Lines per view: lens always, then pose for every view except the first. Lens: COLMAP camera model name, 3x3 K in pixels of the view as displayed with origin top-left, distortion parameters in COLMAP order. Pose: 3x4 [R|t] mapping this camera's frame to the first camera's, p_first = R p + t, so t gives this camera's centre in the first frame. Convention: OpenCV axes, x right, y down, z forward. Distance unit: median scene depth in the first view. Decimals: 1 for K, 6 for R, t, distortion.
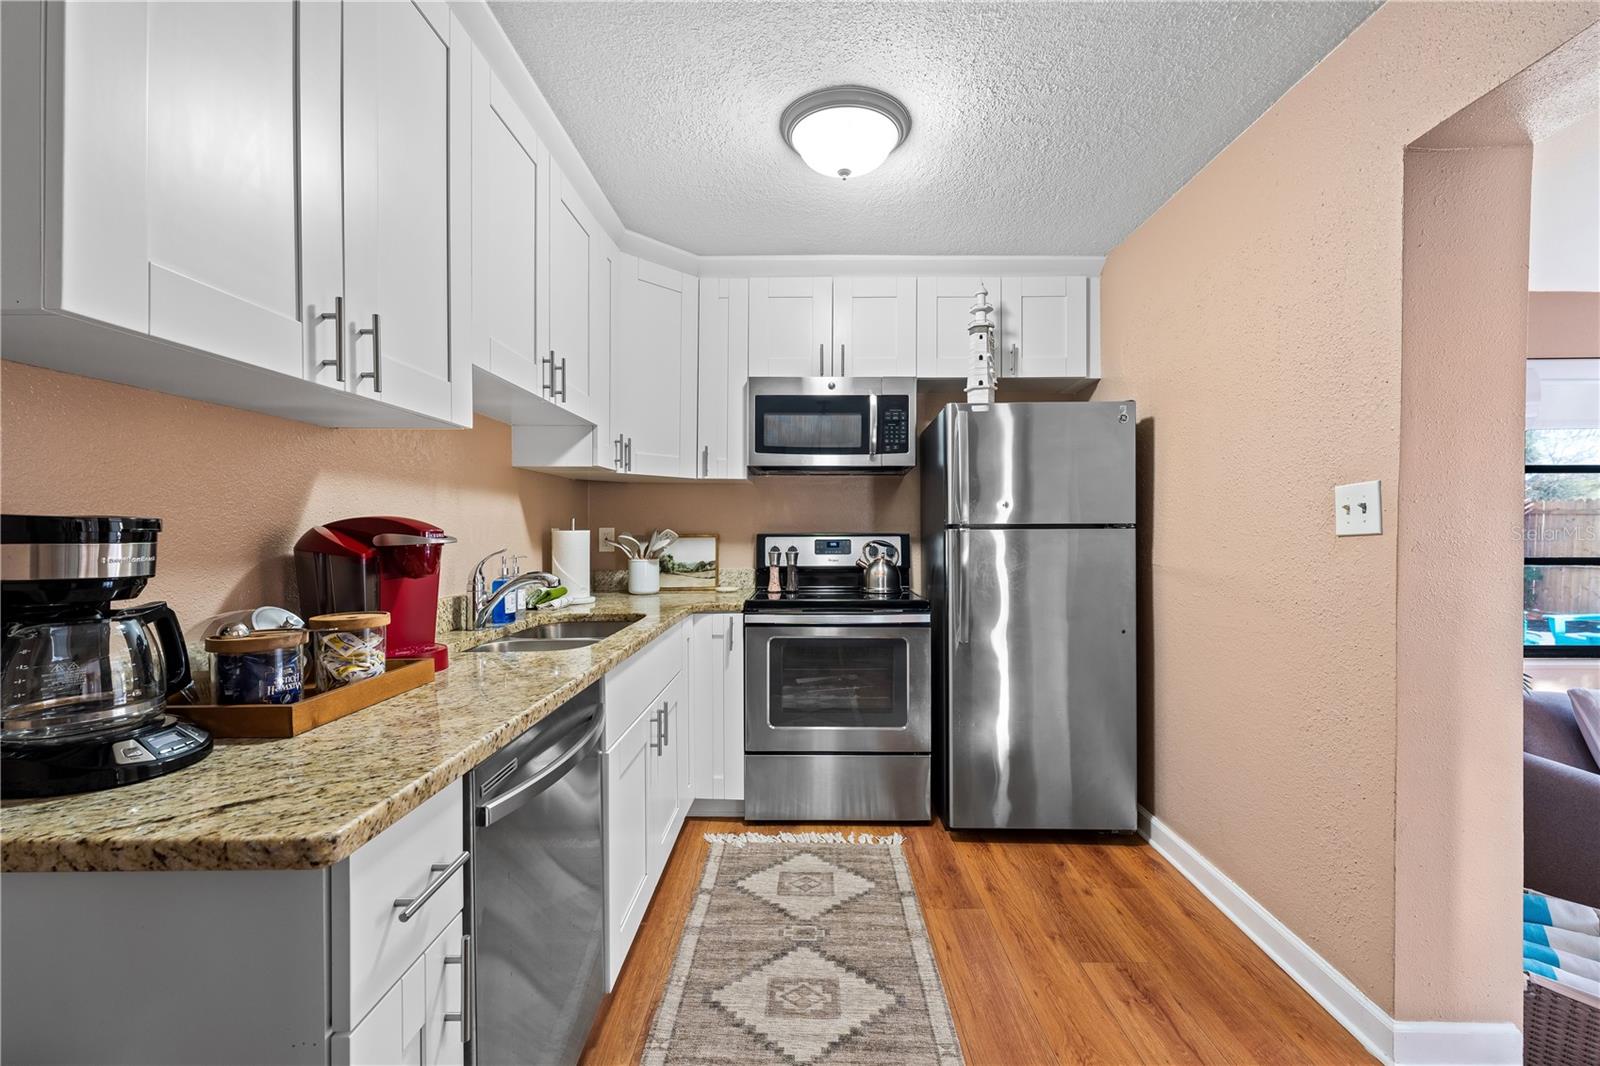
lens RADIAL K [[652.7, 0, 799.1], [0, 652.7, 532.4], [0, 0, 1]] dist [0.001609, -0.000794]
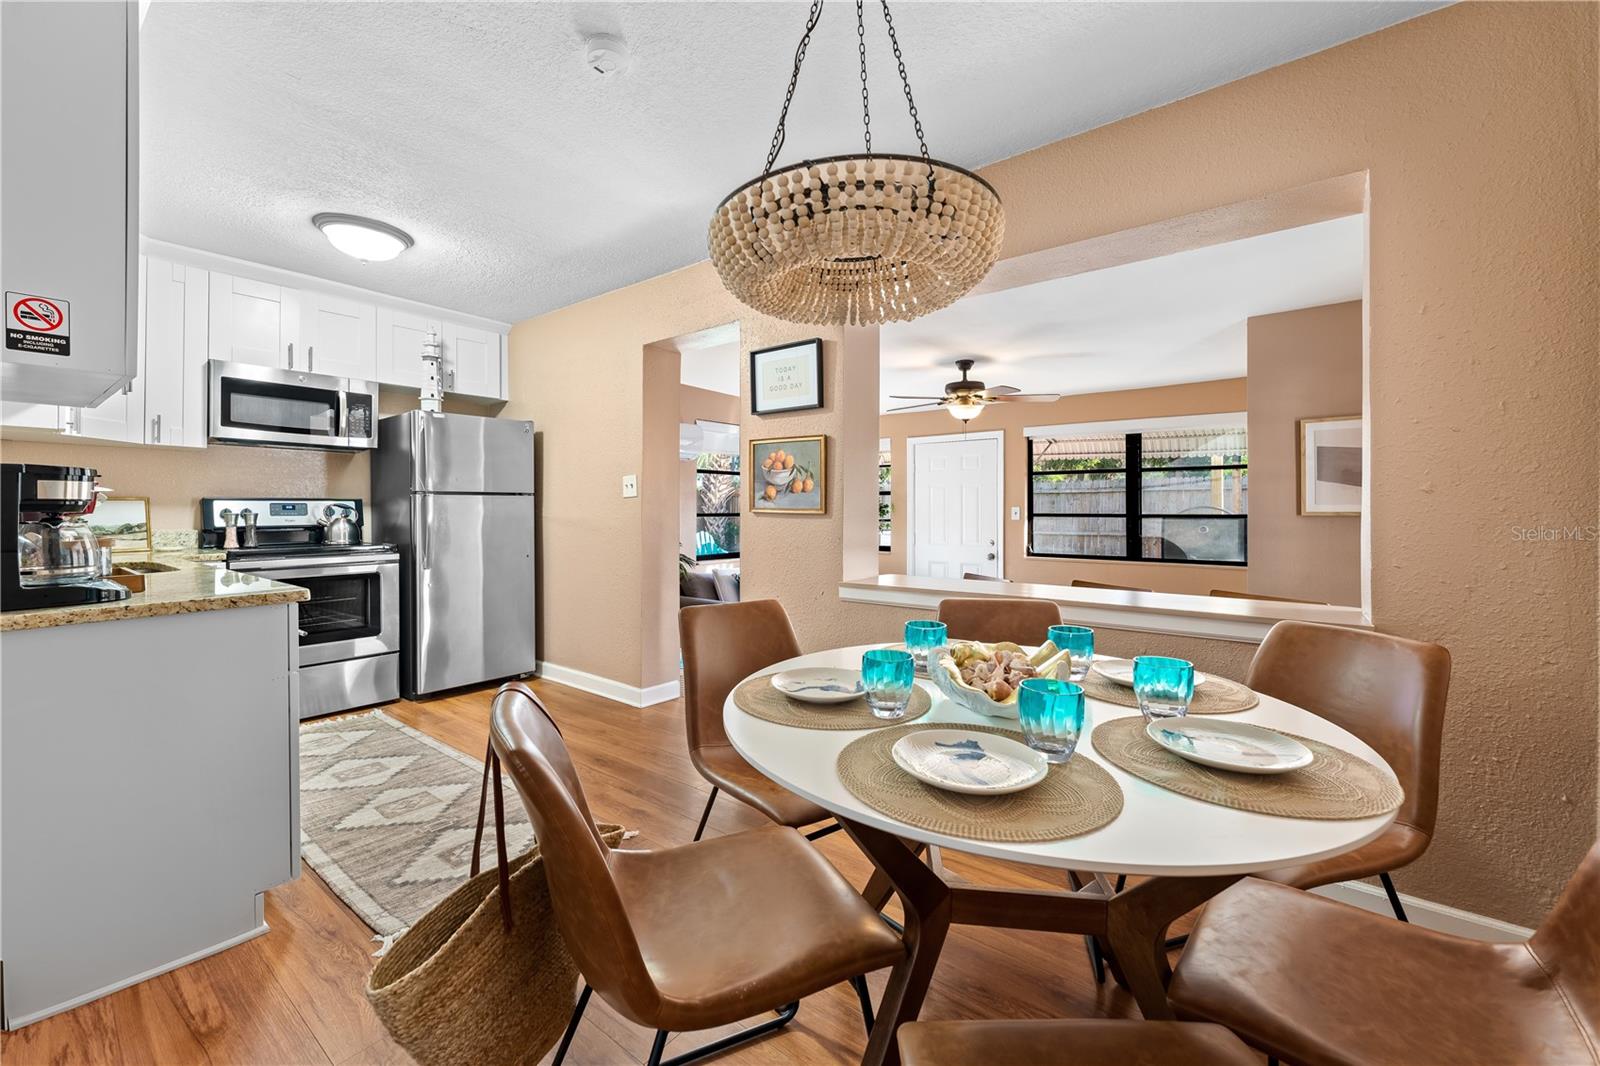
lens RADIAL K [[652.7, 0, 794.2], [0, 652.7, 511.0], [0, 0, 1]] dist [0.001609, -0.000794]
pose [[0.614485, -0.001916, 0.788926, -0.365003], [0.002406, 0.999997, 0.000555, 0.030380], [-0.788925, 0.001557, 0.614488, -0.519642]]
